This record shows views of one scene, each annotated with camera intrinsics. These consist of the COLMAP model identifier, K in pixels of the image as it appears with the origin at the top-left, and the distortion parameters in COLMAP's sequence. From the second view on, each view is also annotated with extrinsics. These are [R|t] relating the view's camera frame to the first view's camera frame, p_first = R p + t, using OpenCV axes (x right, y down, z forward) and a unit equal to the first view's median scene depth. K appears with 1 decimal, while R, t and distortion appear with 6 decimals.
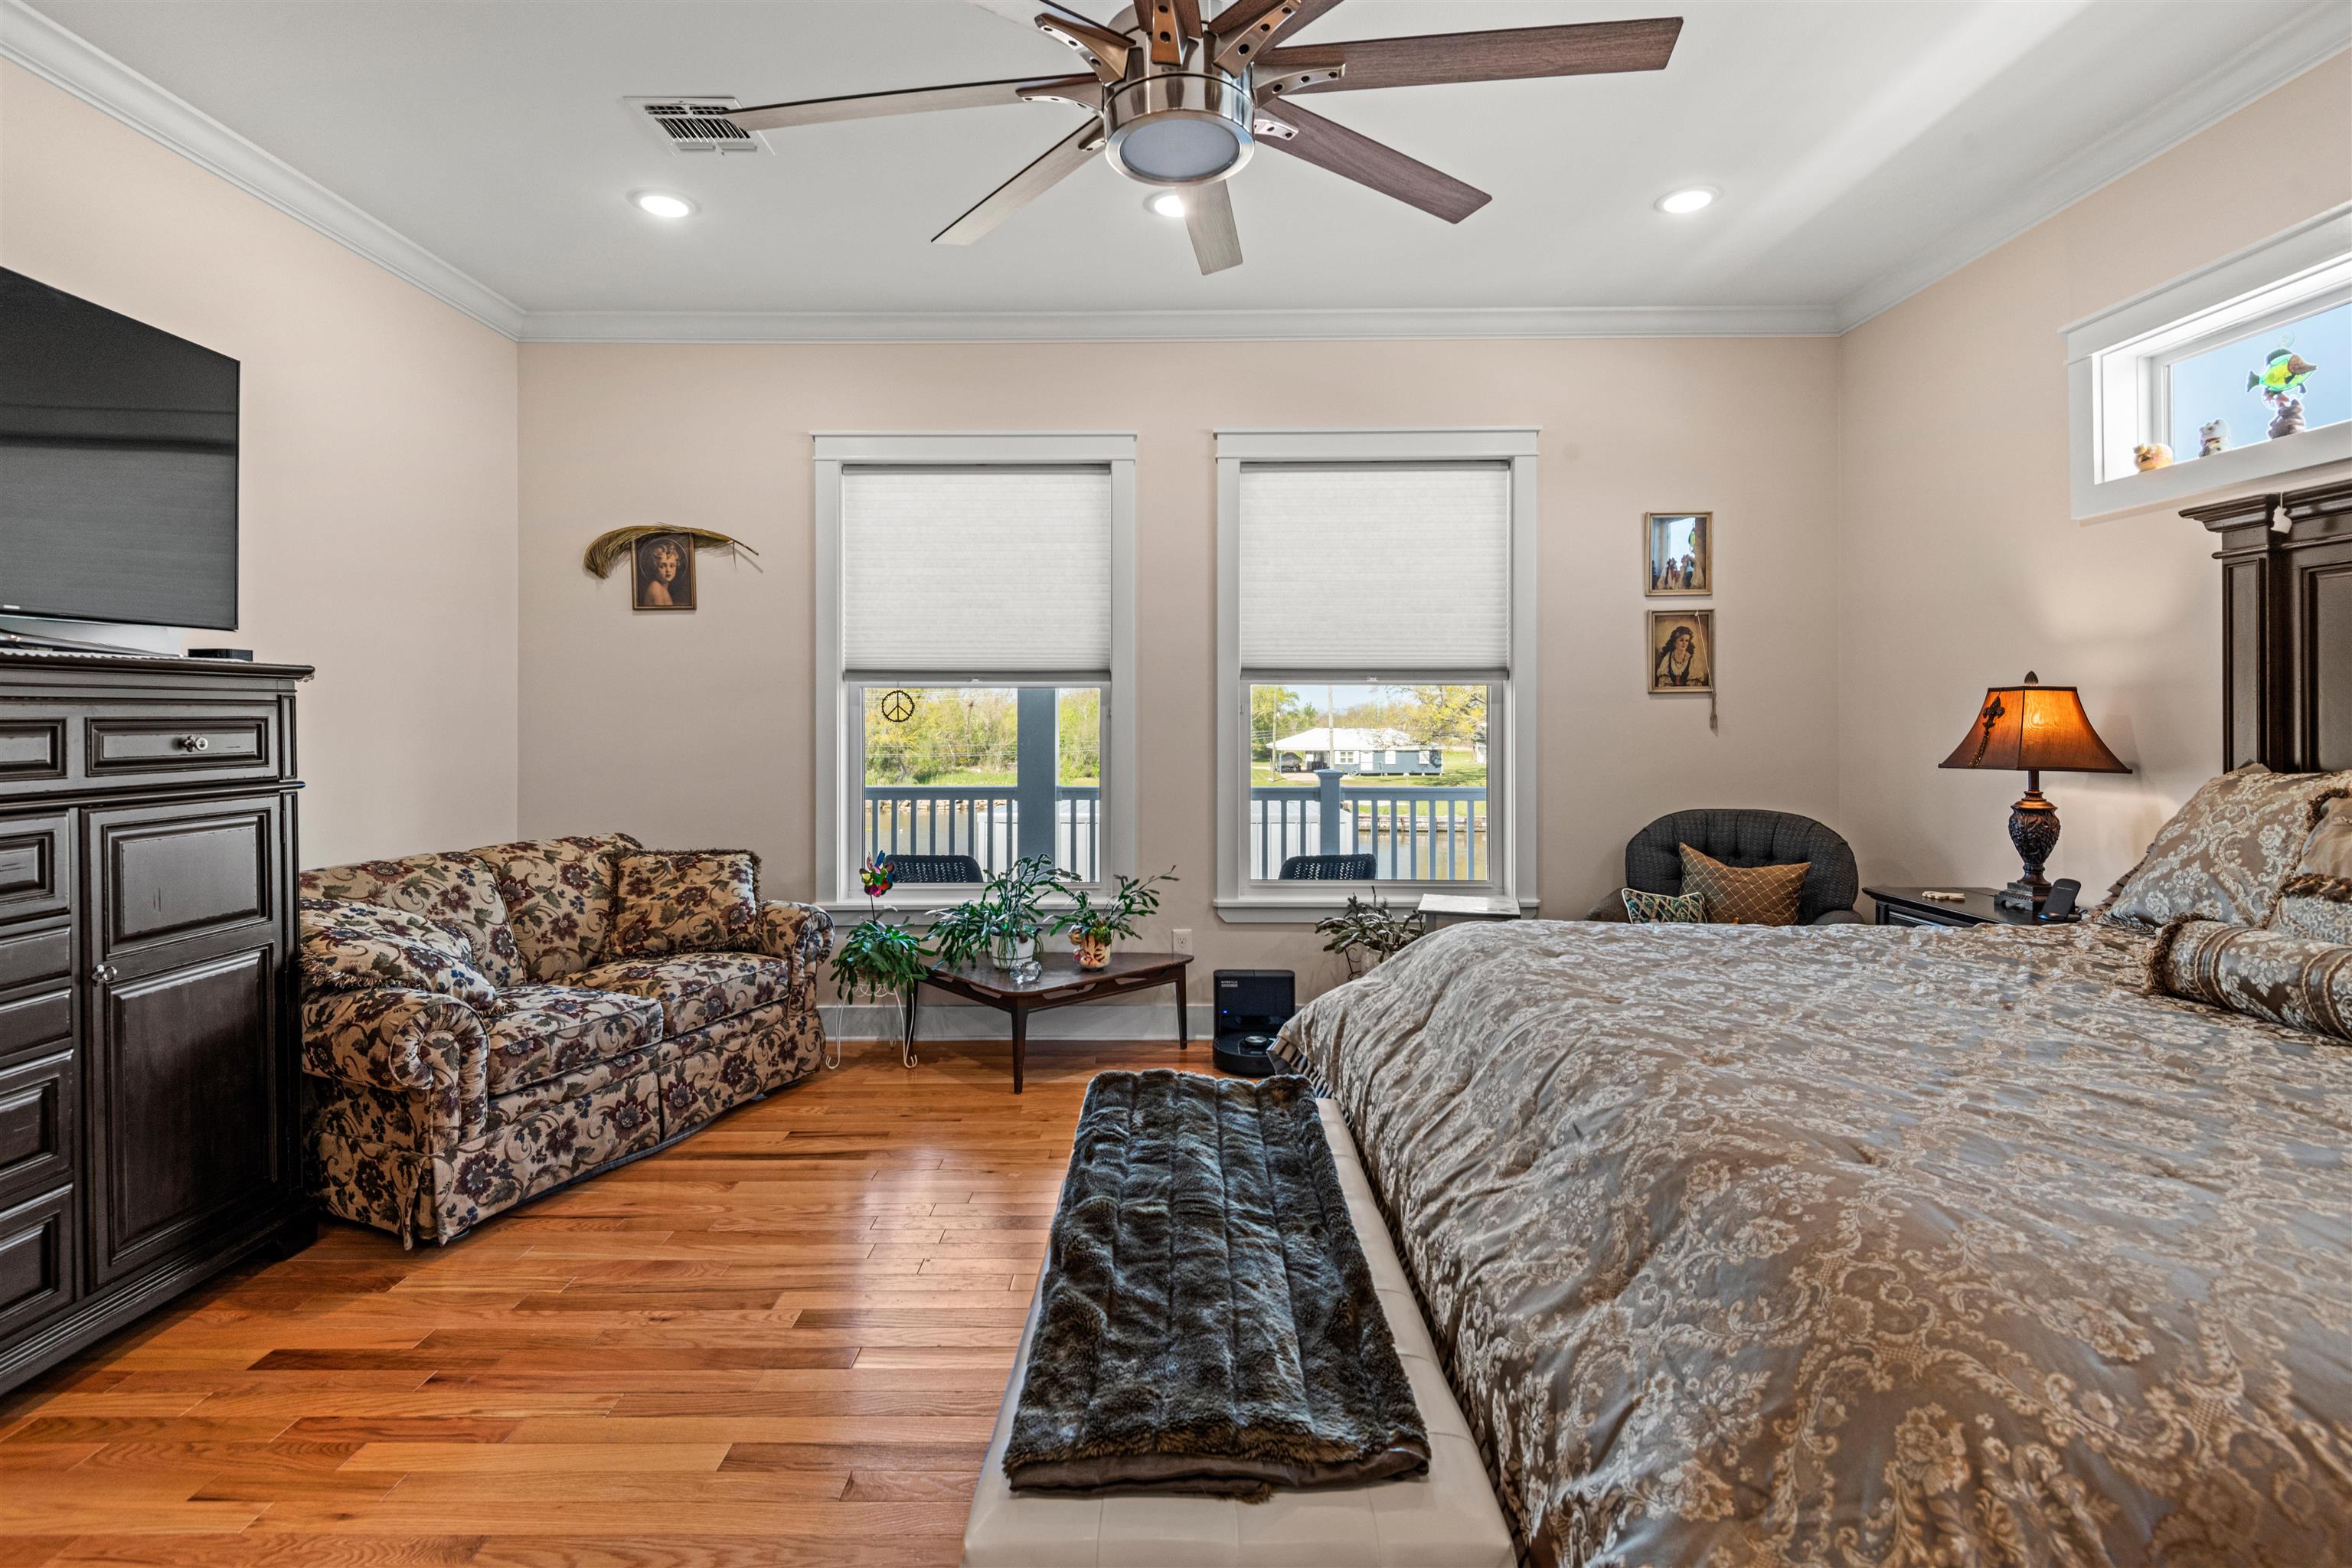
lens RADIAL K [[1097.9, 0, 1173.0], [0, 1097.9, 718.5], [0, 0, 1]] dist [0.042212, -0.015691]
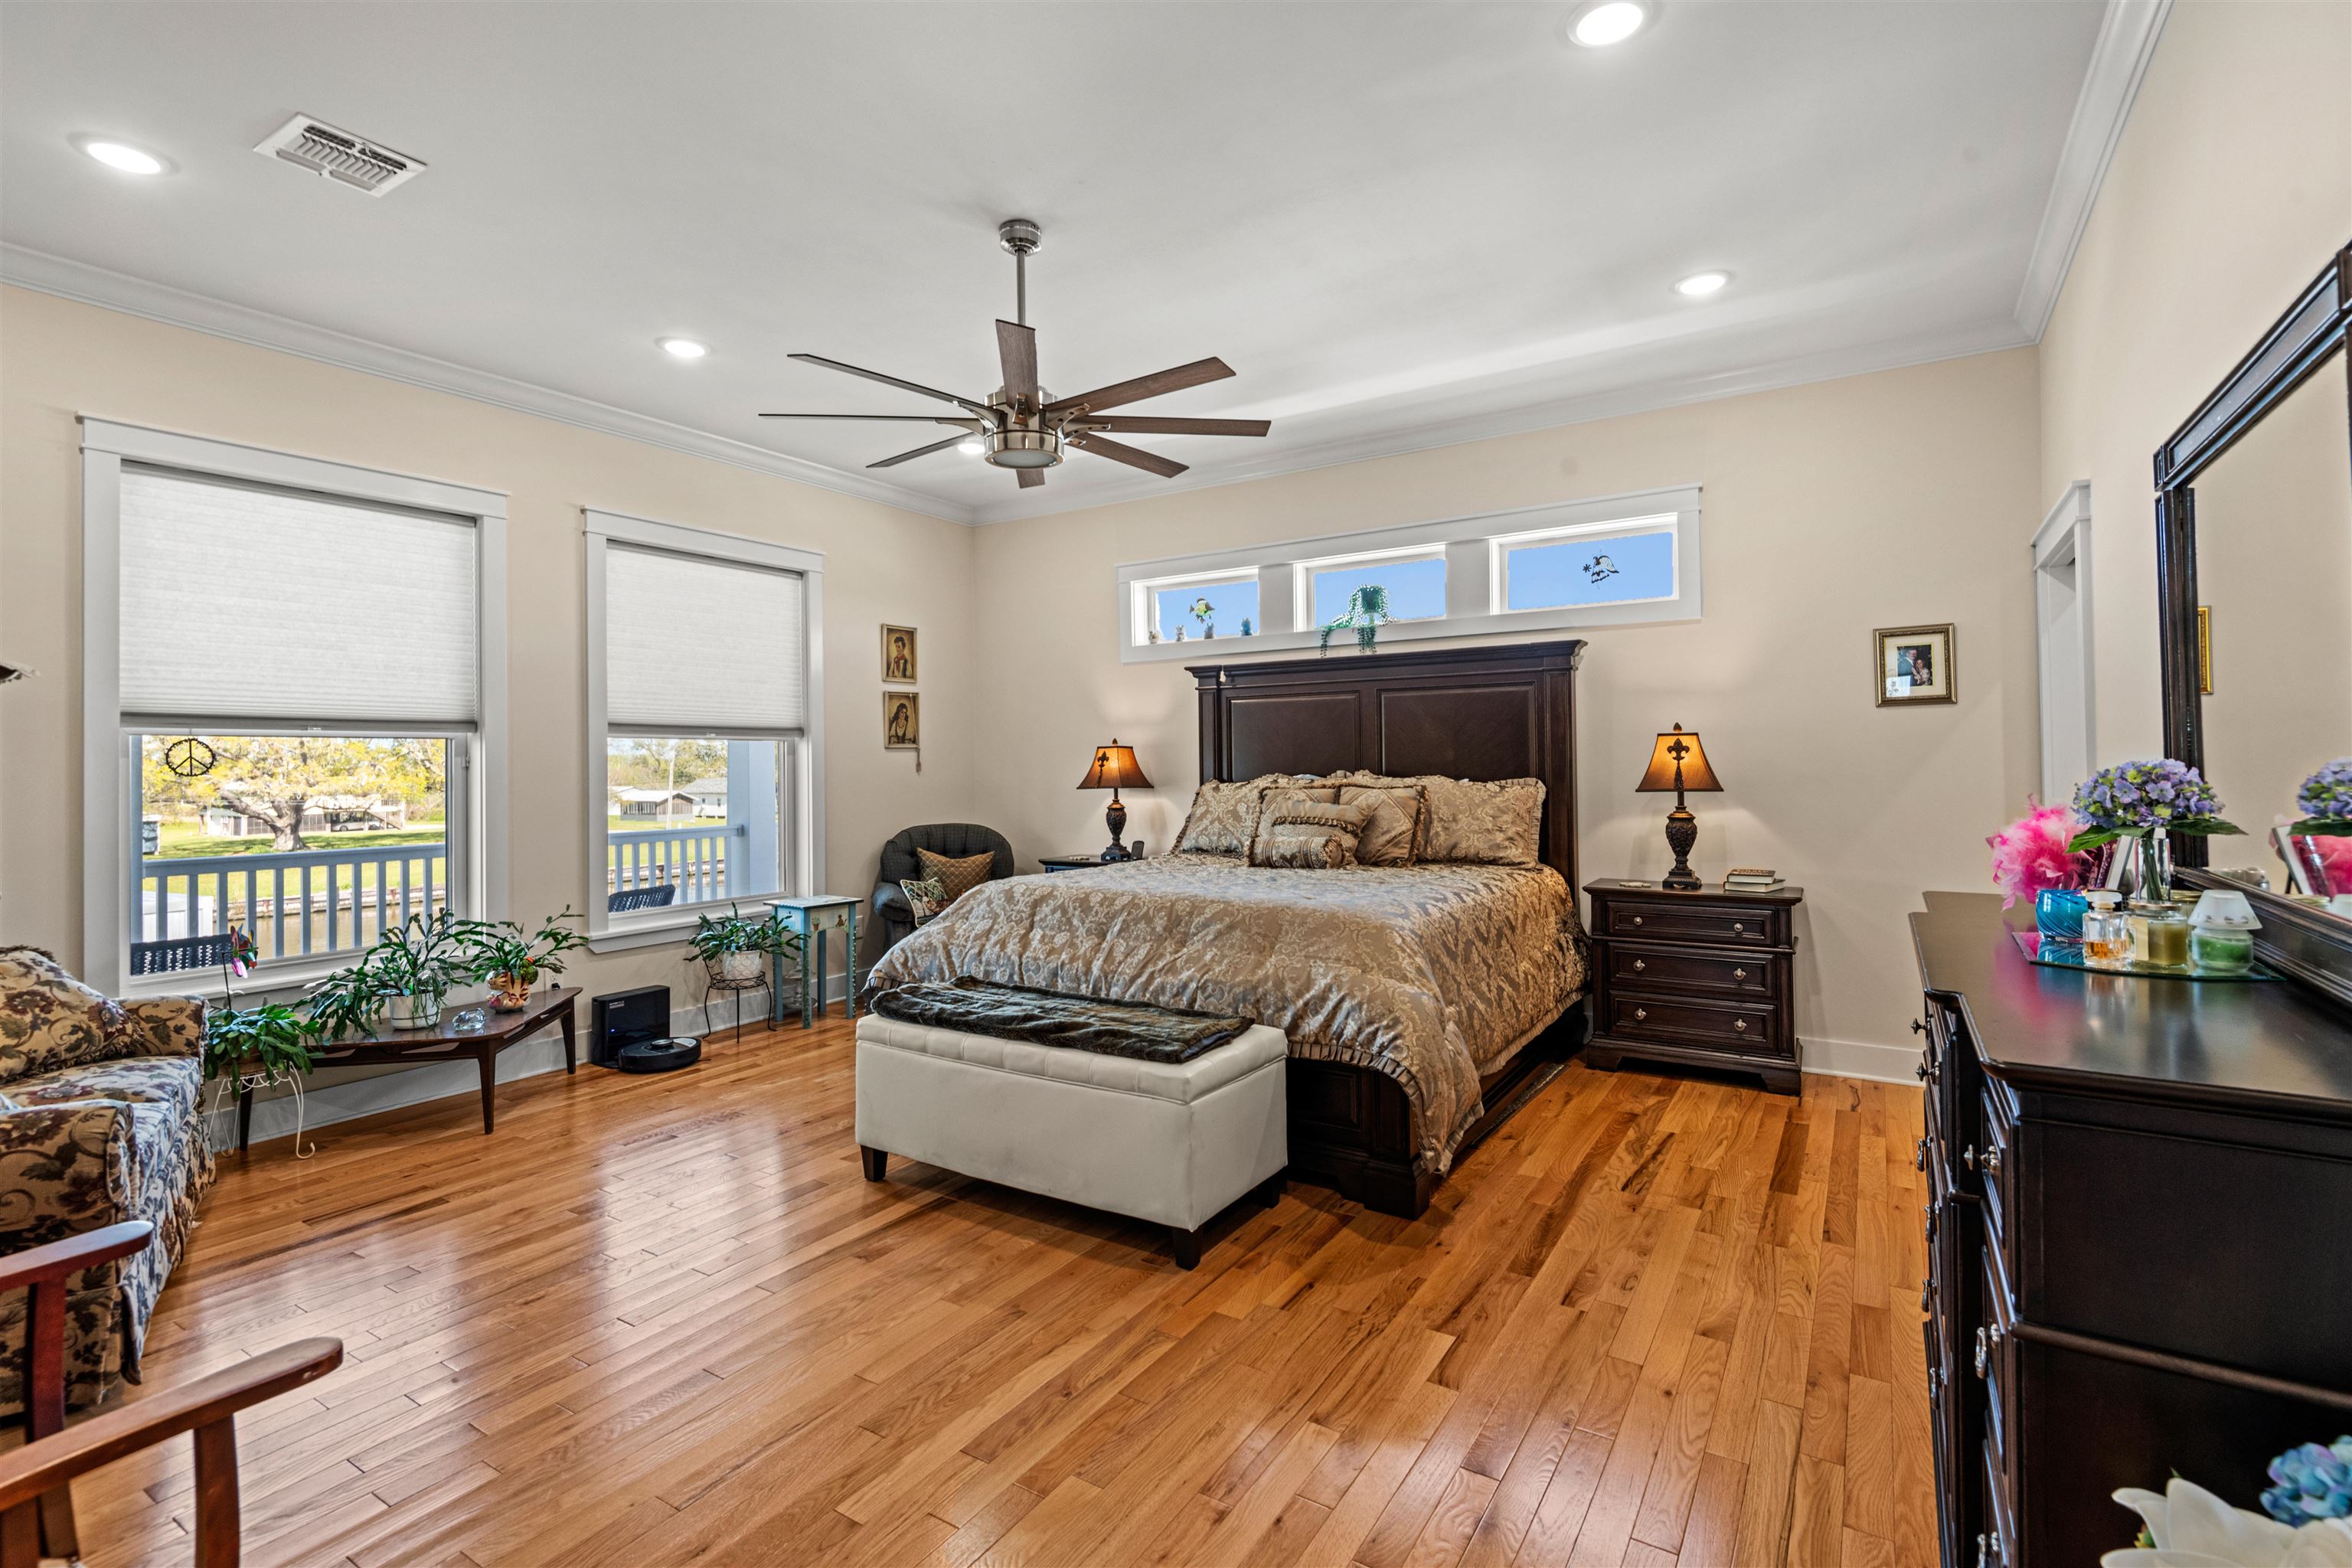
lens RADIAL K [[1083.8, 0, 1177.4], [0, 1083.8, 751.8], [0, 0, 1]] dist [0.017981, -0.006694]
pose [[0.532825, 0.003771, 0.846217, -0.658444], [0.013816, 0.999818, -0.013155, 0.006863], [-0.846113, 0.018701, 0.532676, -0.089312]]
